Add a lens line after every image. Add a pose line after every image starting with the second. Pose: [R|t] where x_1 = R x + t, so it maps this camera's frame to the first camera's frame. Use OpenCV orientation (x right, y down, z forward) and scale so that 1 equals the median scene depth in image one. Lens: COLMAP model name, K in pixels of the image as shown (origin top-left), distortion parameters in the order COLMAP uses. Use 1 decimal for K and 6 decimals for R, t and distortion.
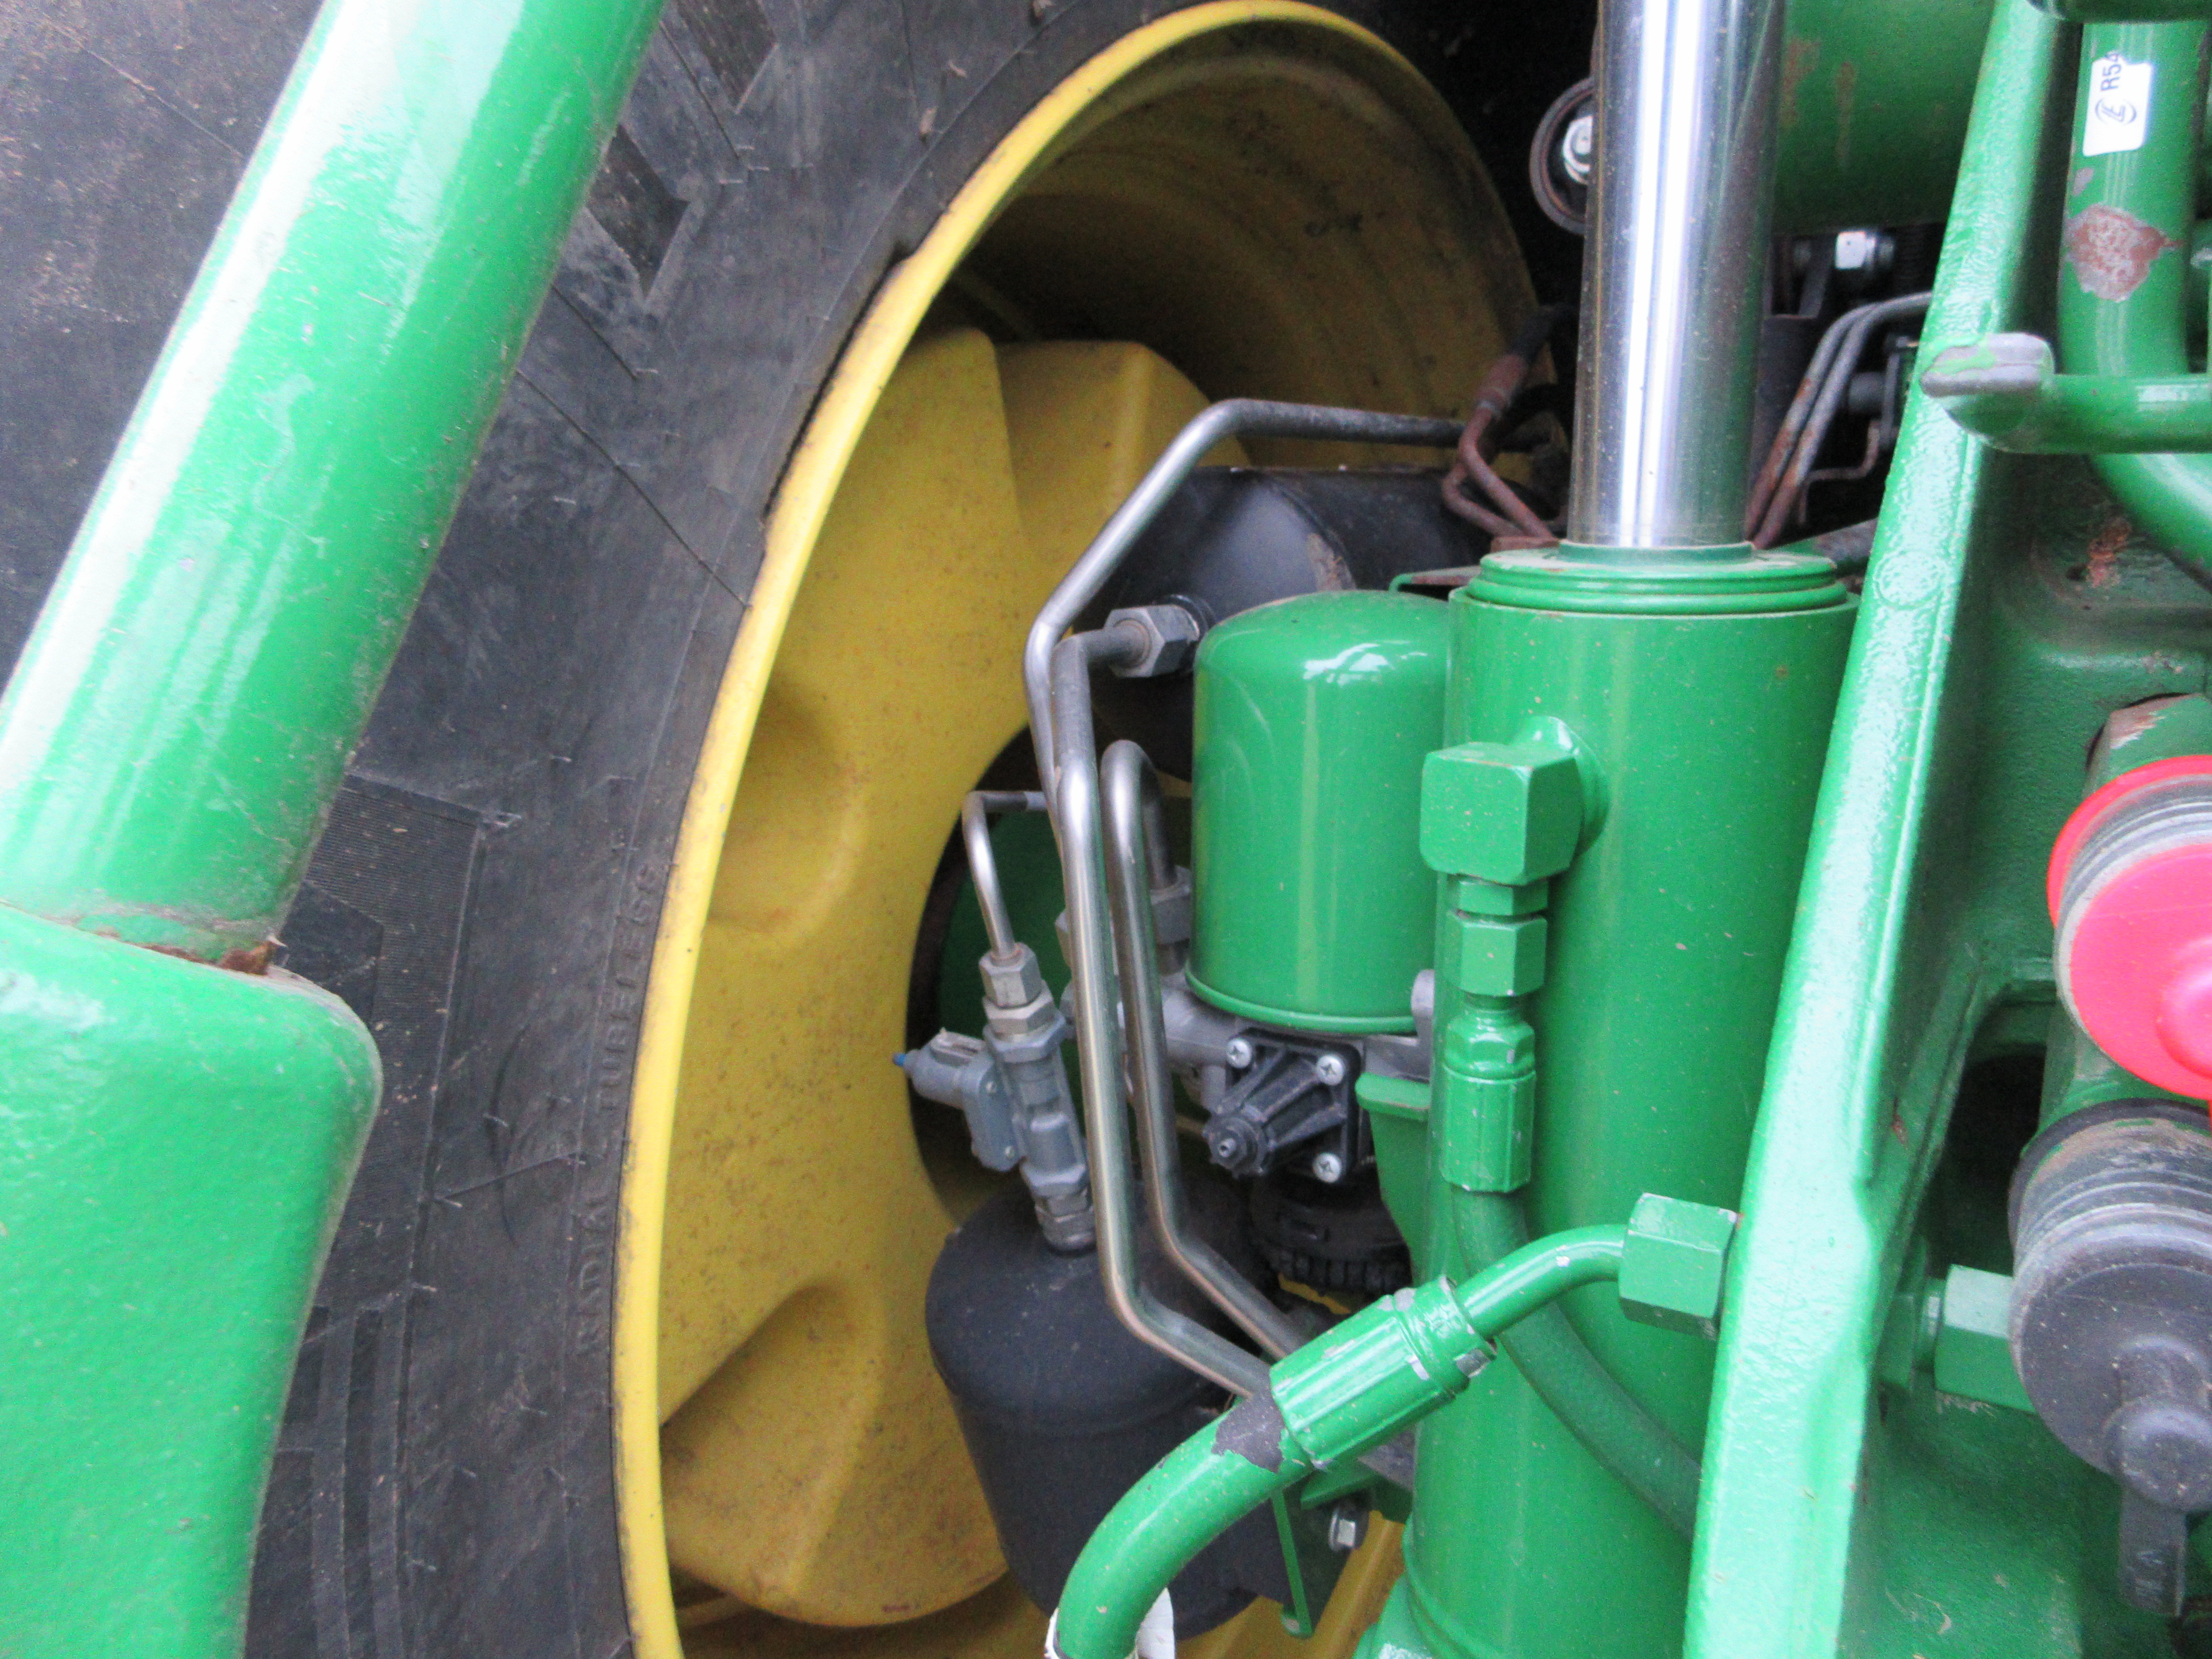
lens RADIAL K [[1665.8, 0, 1102.7], [0, 1665.8, 855.2], [0, 0, 1]] dist [0.030224, -0.002523]
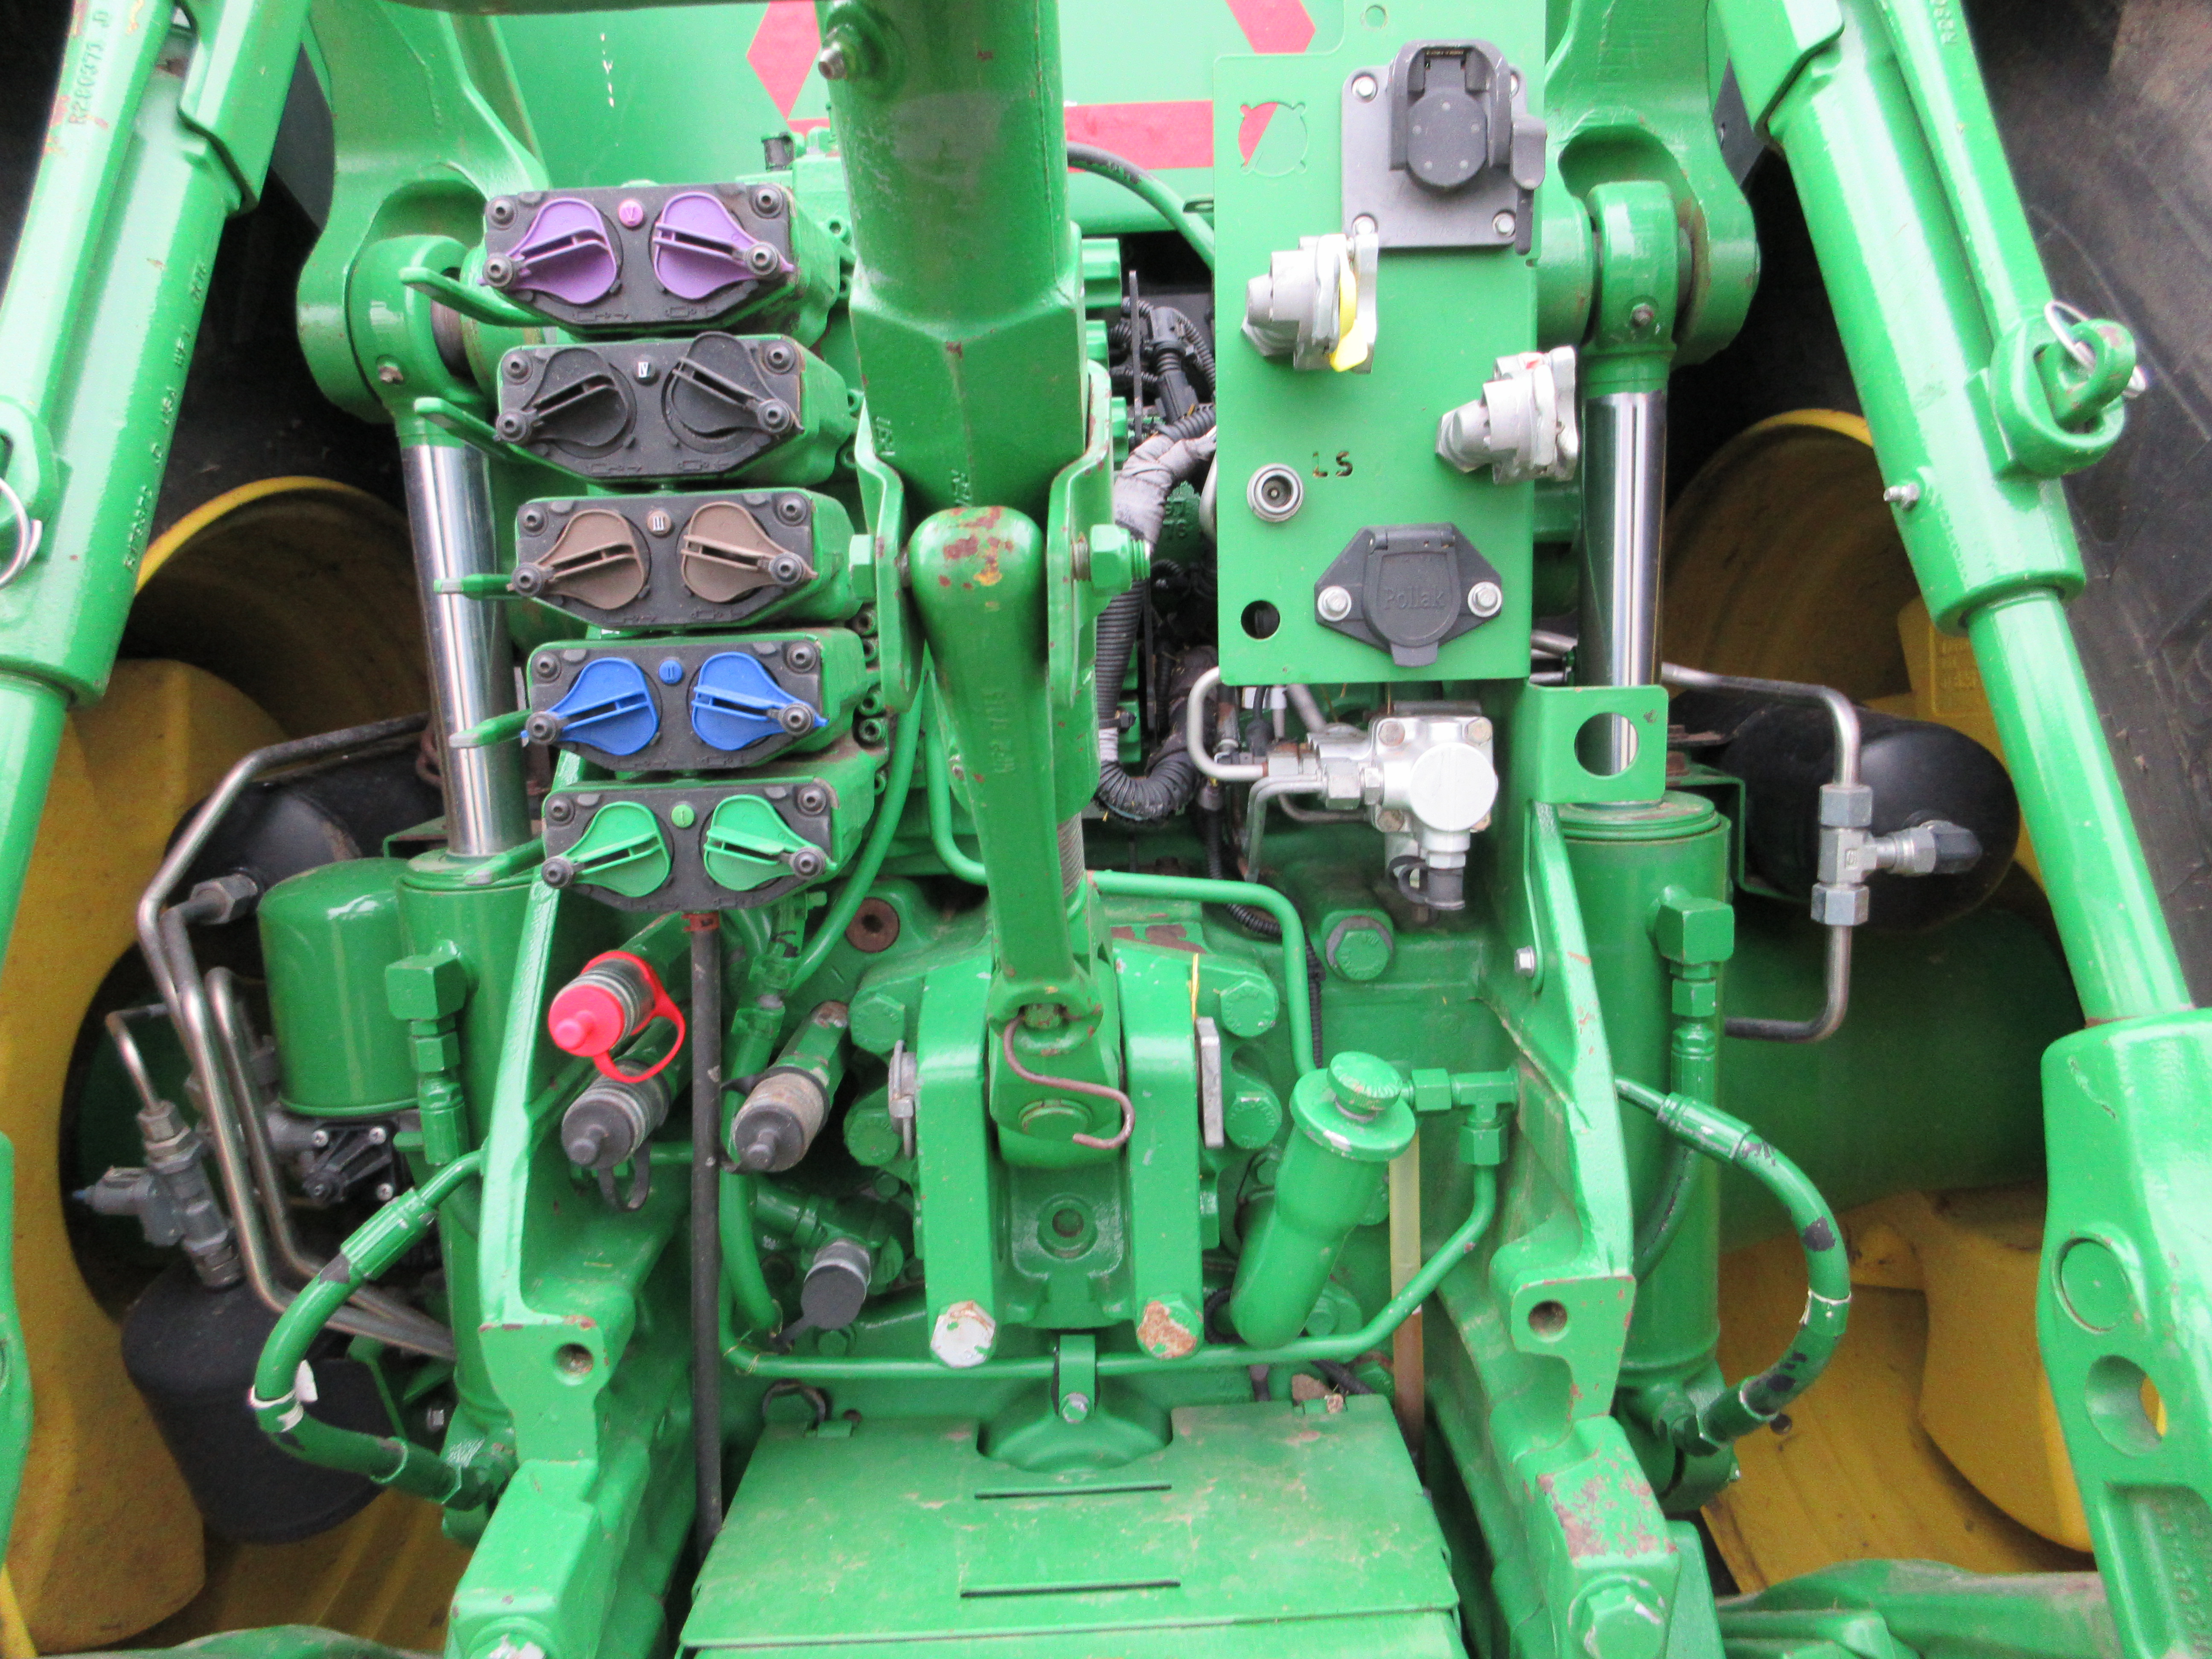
lens RADIAL K [[1644.9, 0, 1105.9], [0, 1644.9, 865.7], [0, 0, 1]] dist [0.034708, -0.052939]
pose [[0.856382, -0.125988, 0.500737, -0.041498], [0.151985, 0.988319, -0.011264, -0.015993], [-0.493468, 0.085751, 0.865526, -0.875108]]
